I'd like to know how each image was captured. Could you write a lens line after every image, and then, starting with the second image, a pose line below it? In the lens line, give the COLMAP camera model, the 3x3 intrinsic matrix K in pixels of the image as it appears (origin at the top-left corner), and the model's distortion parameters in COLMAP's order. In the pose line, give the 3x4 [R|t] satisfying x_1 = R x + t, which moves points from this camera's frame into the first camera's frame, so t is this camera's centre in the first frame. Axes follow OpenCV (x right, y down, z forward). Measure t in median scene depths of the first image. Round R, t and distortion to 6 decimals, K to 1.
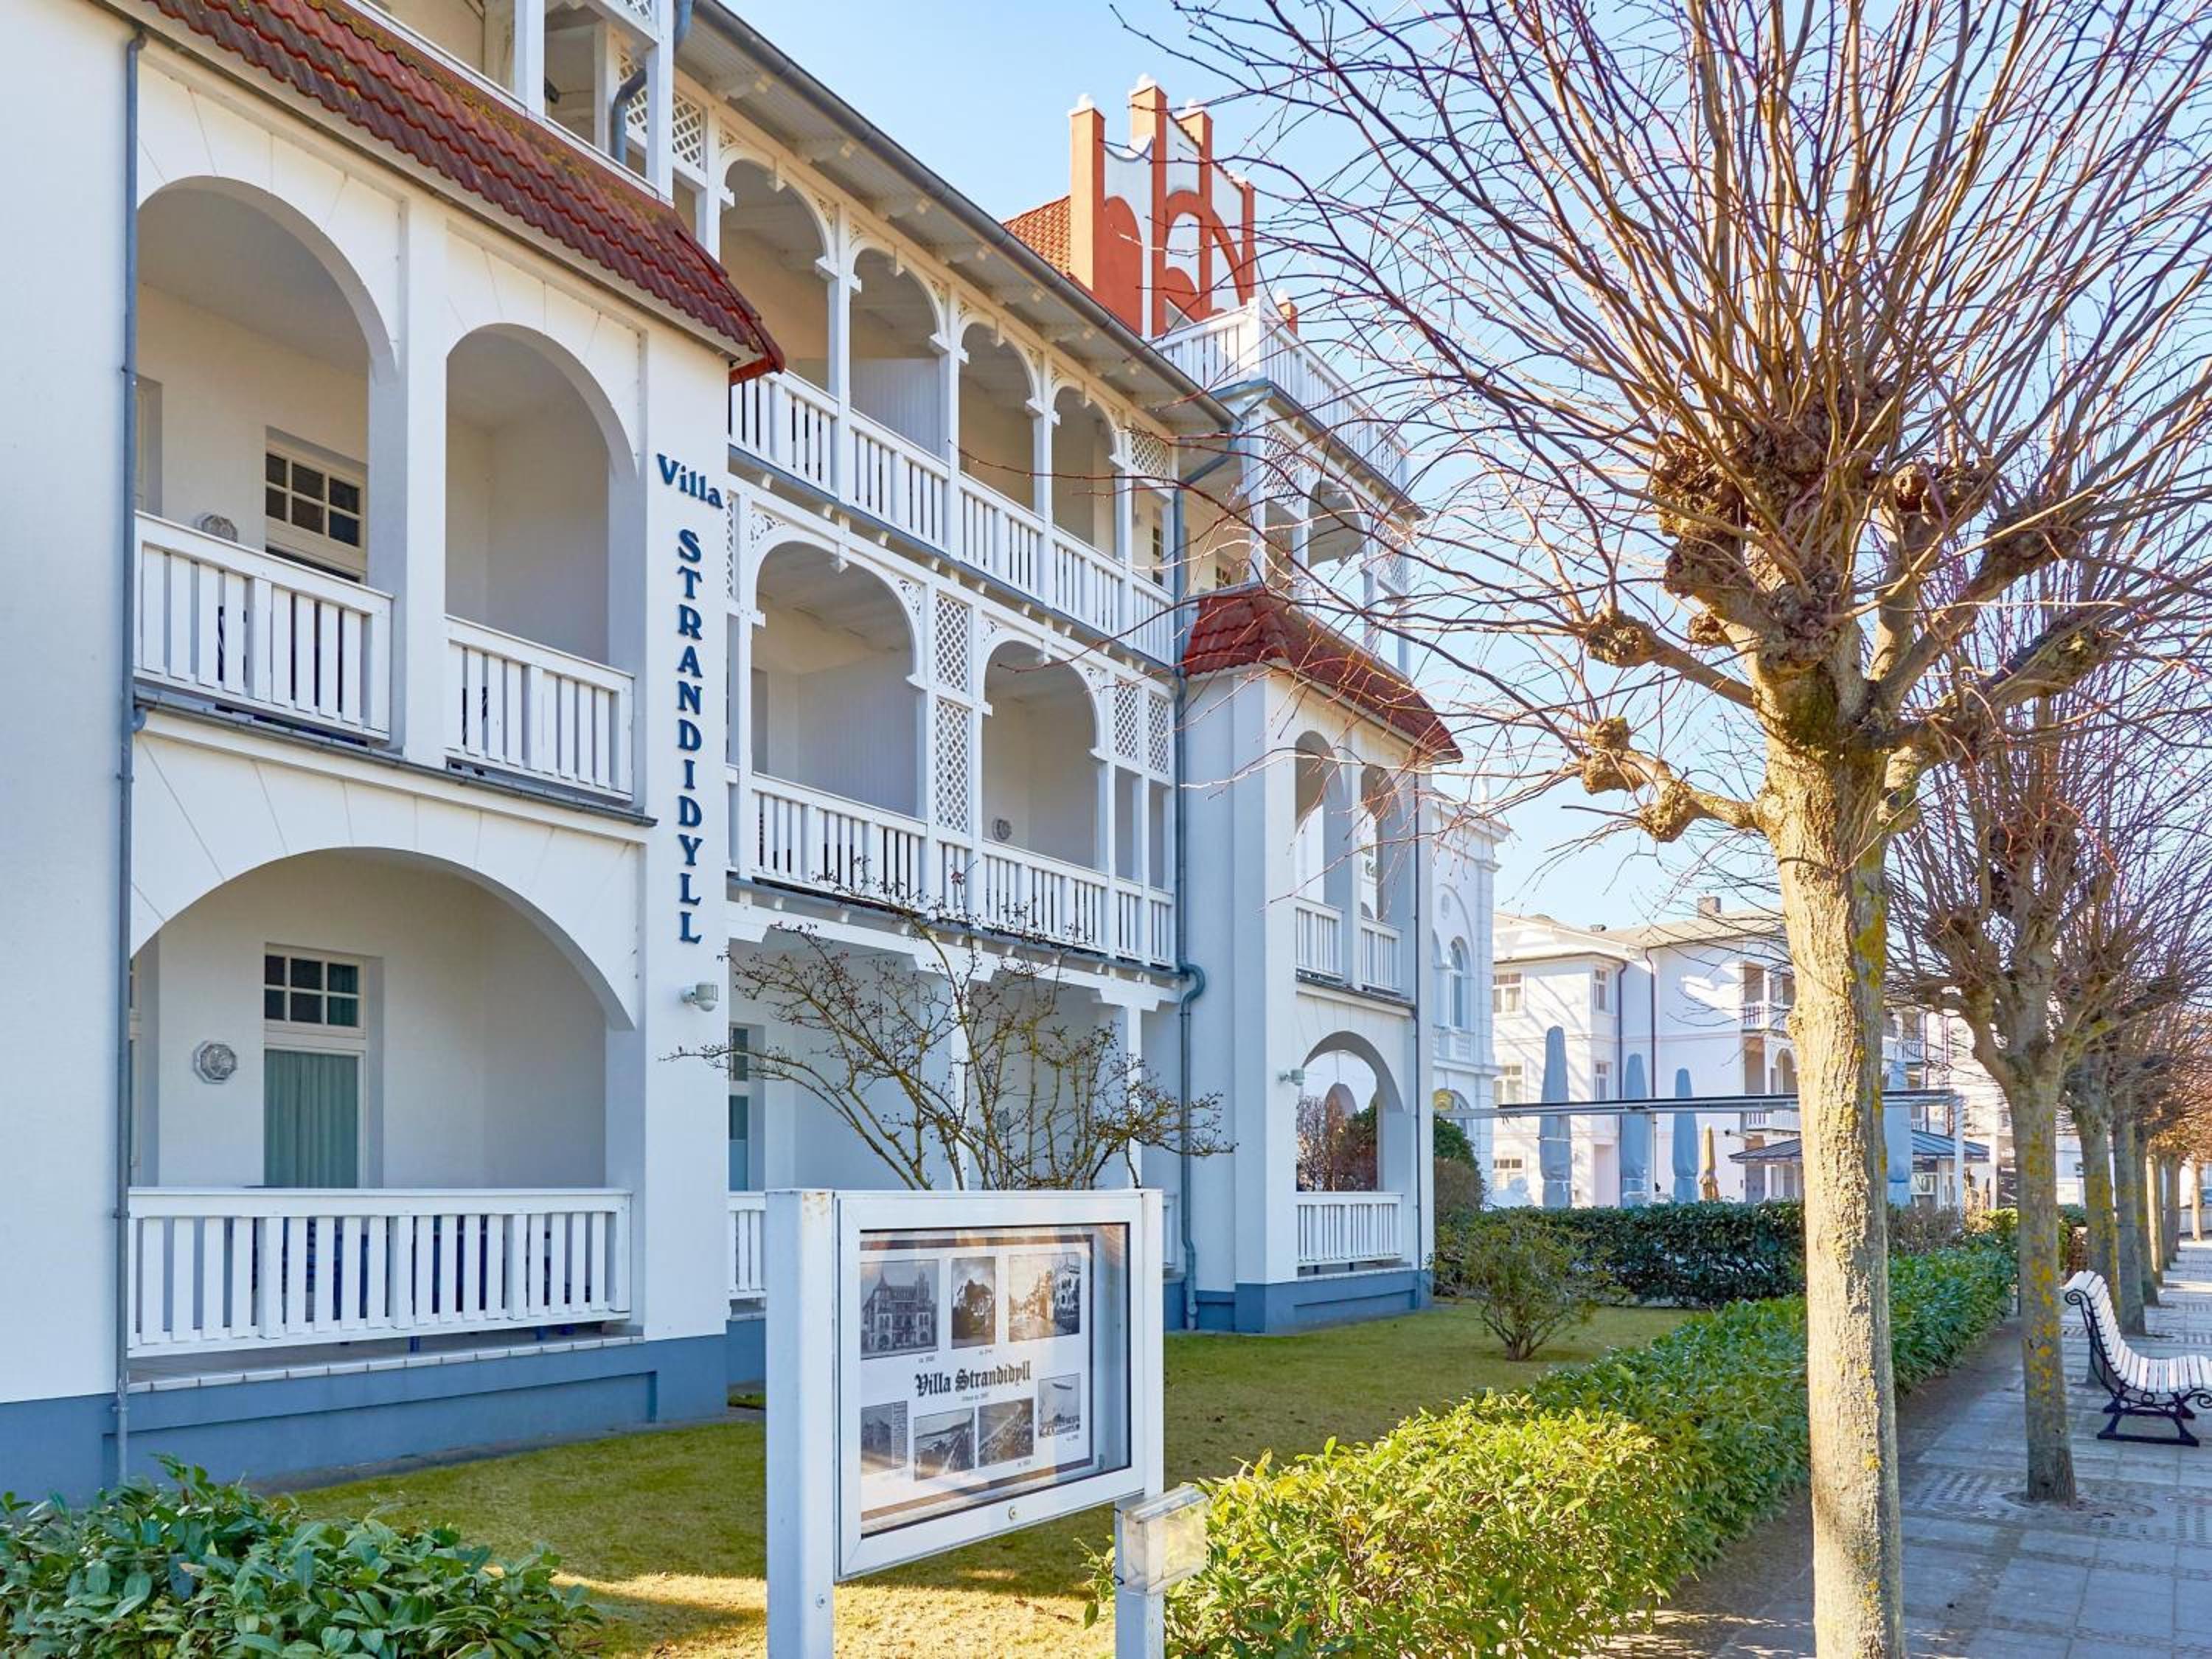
lens RADIAL K [[1687.2, 0, 1106.0], [0, 1687.2, 829.5], [0, 0, 1]] dist [-0.002783, 0.004203]
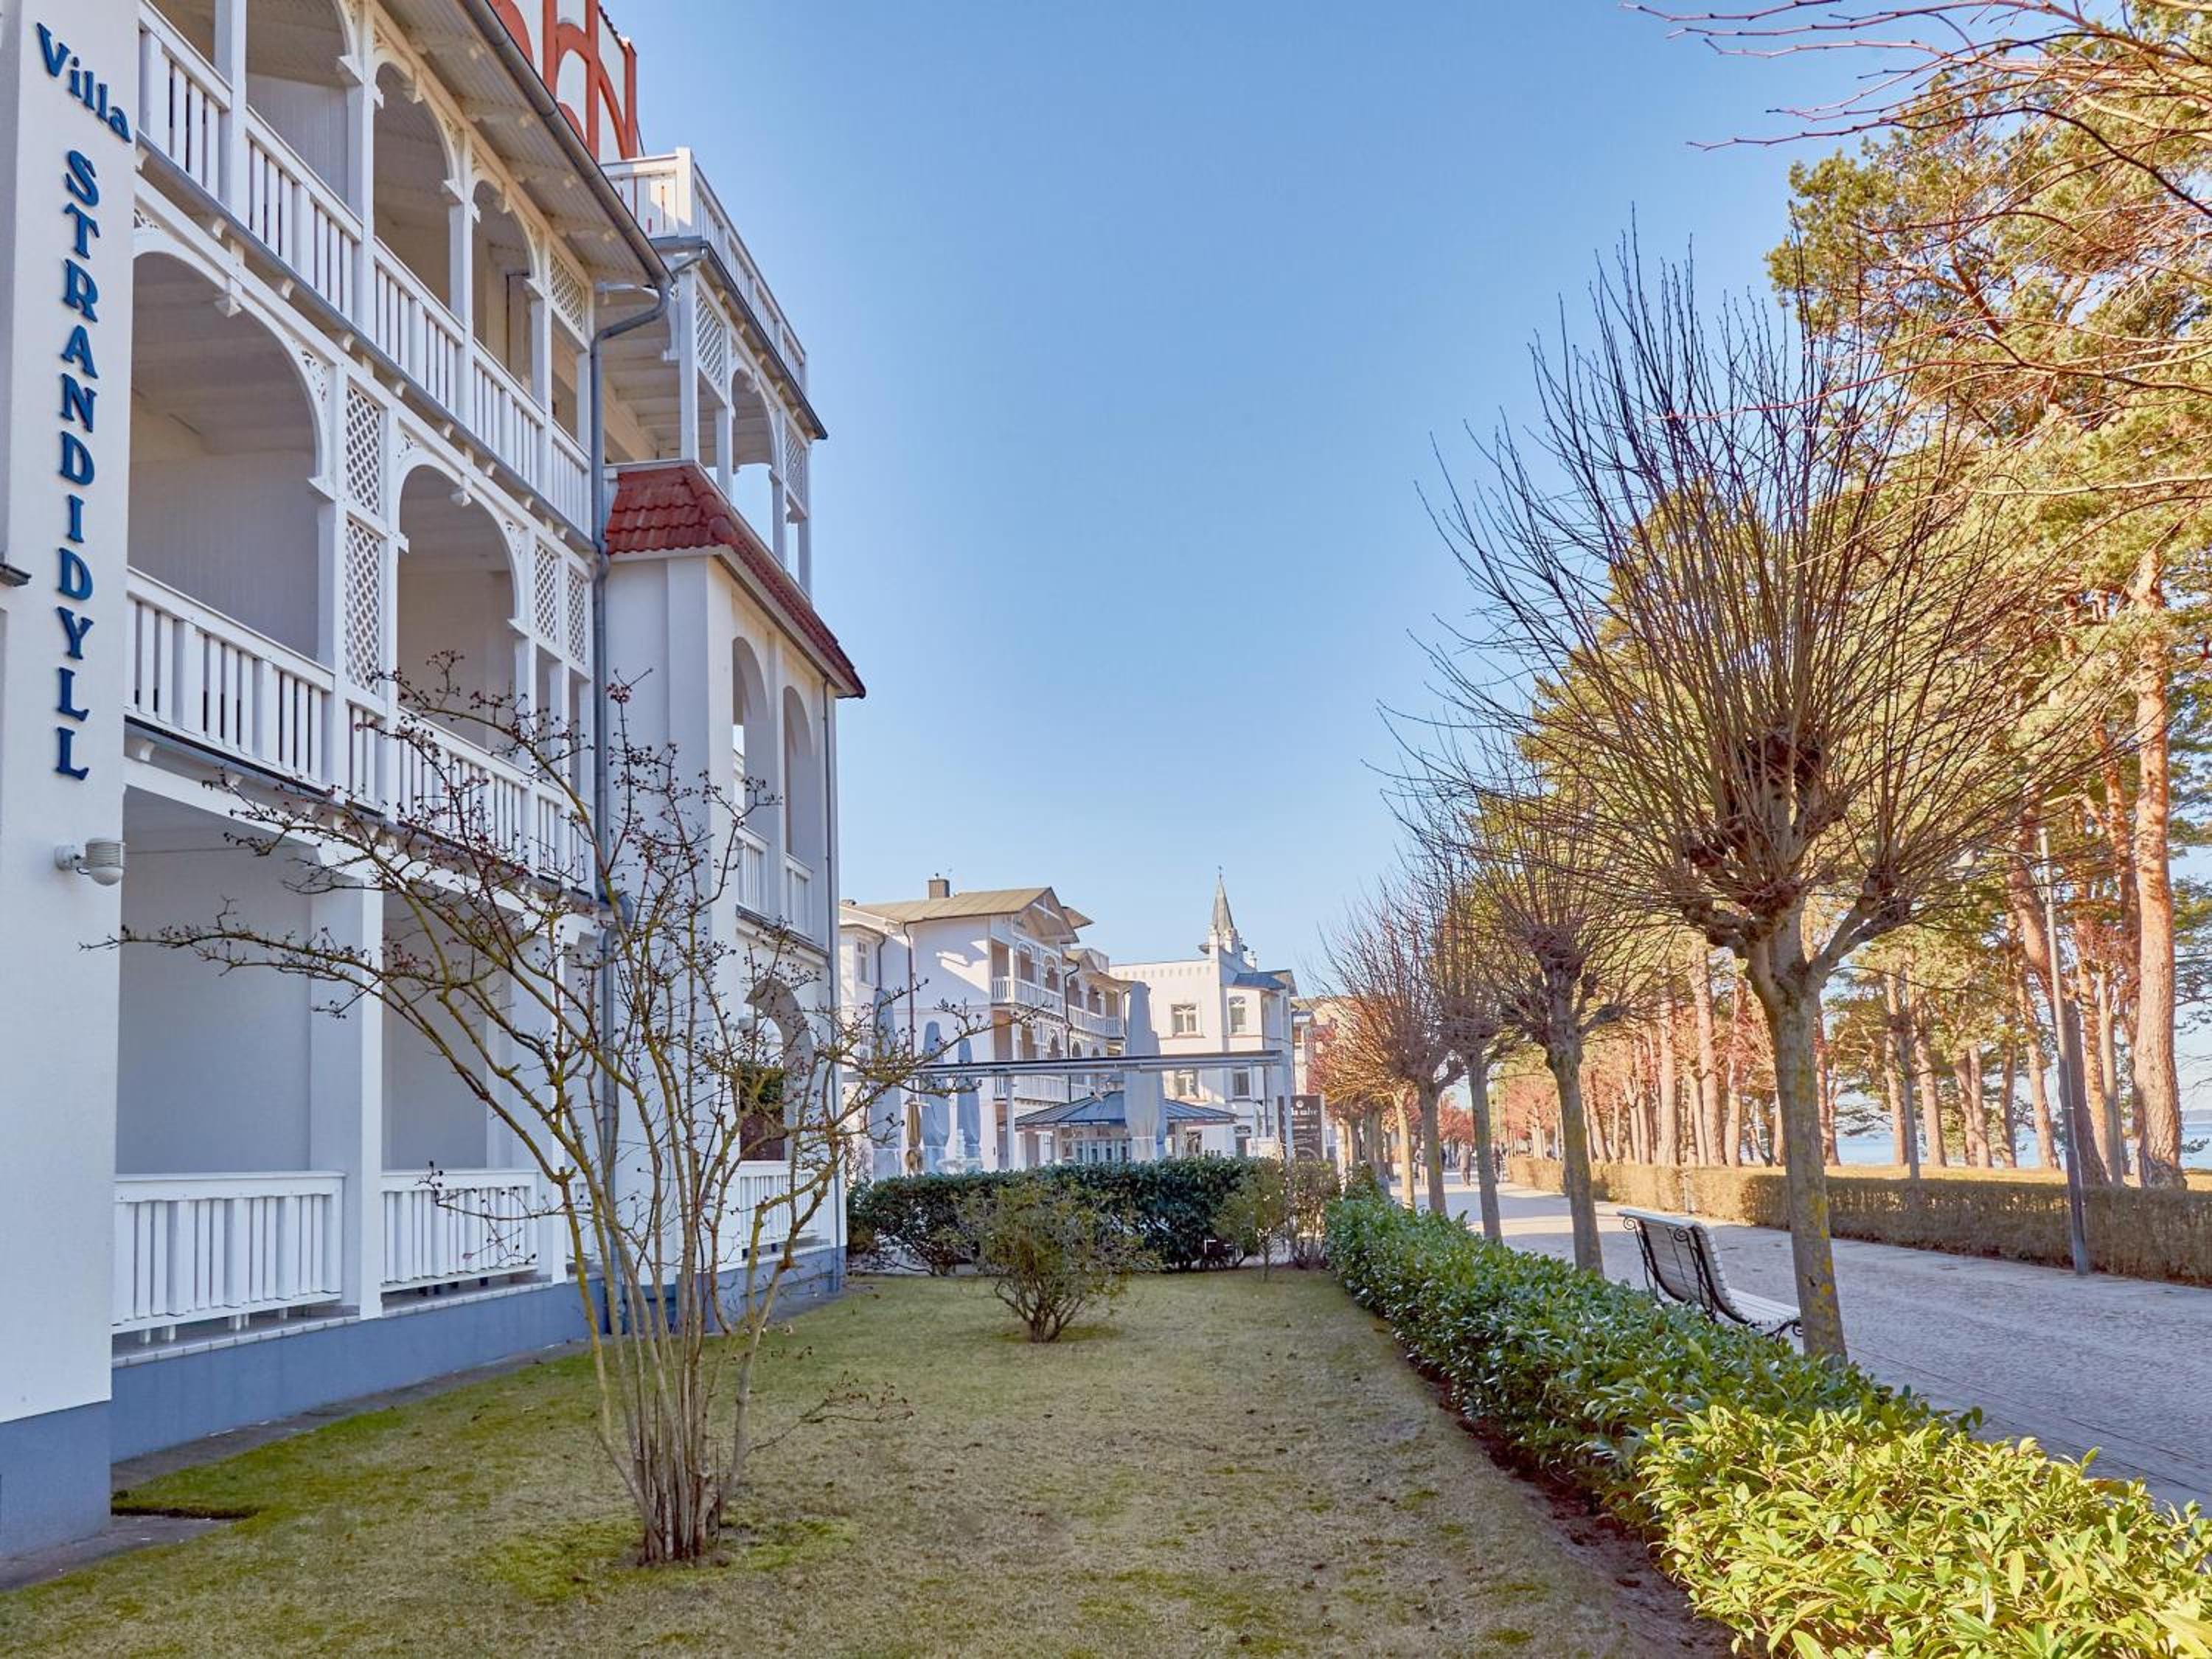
lens RADIAL K [[1664.7, 0, 1104.7], [0, 1664.7, 780.9], [0, 0, 1]] dist [0.004737, 0.004824]
pose [[0.889974, 0.073138, 0.450108, -0.124557], [-0.064795, 0.997321, -0.033940, 0.043761], [-0.451385, 0.001041, 0.892329, 0.183613]]
